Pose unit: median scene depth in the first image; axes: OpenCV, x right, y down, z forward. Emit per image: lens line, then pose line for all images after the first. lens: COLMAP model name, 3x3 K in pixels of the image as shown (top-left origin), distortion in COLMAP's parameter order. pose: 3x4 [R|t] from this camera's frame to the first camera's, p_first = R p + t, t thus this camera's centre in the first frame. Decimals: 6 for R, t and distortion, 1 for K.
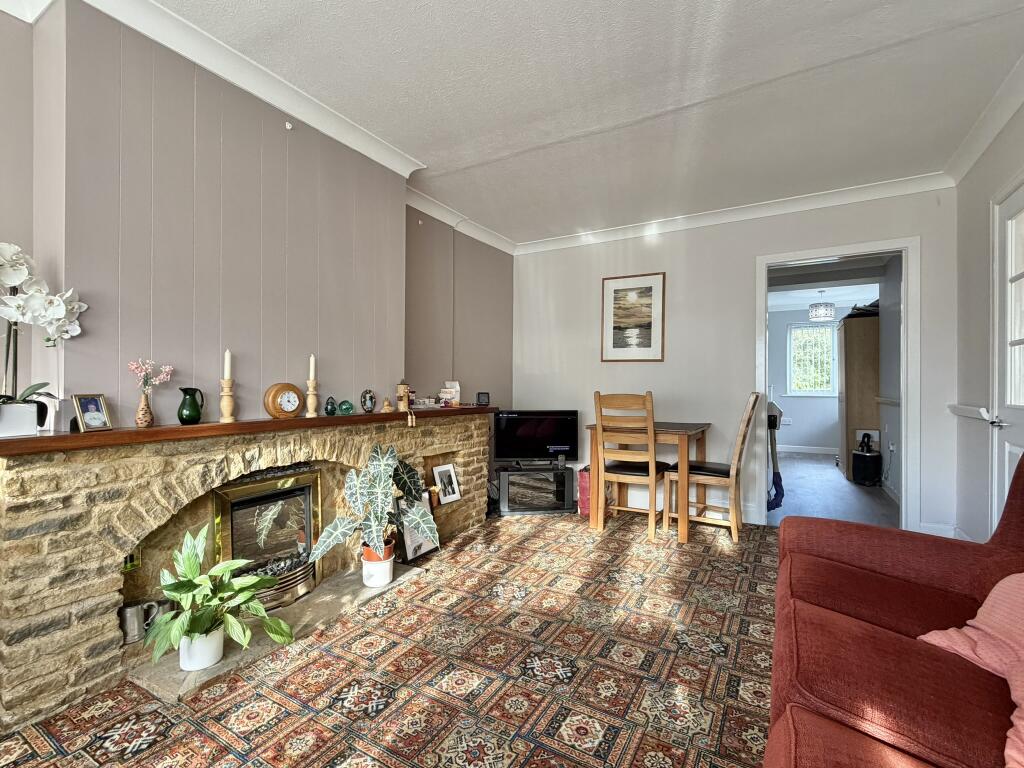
lens RADIAL K [[478.9, 0, 510.2], [0, 478.9, 385.0], [0, 0, 1]] dist [-0.001467, 0.000139]
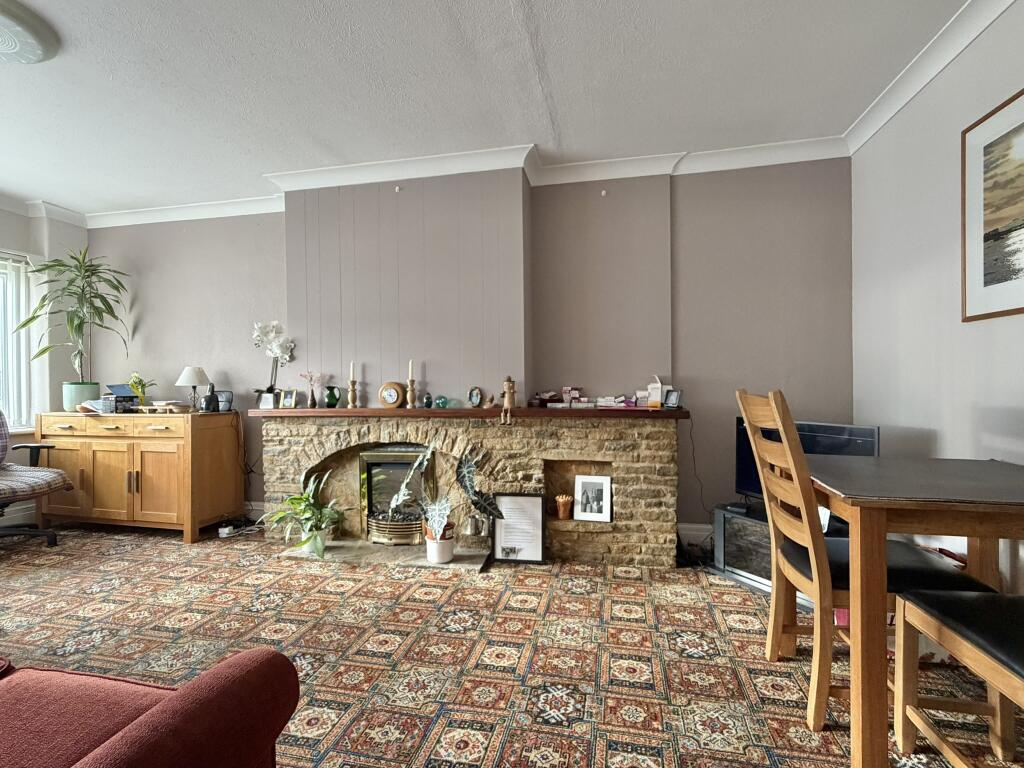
lens RADIAL K [[478.9, 0, 510.5], [0, 478.9, 386.0], [0, 0, 1]] dist [-0.001467, 0.000139]
pose [[0.312038, -0.001991, -0.950067, 0.771392], [0.012537, 0.999919, 0.002022, 0.007452], [0.949987, -0.012542, 0.312038, 0.750569]]
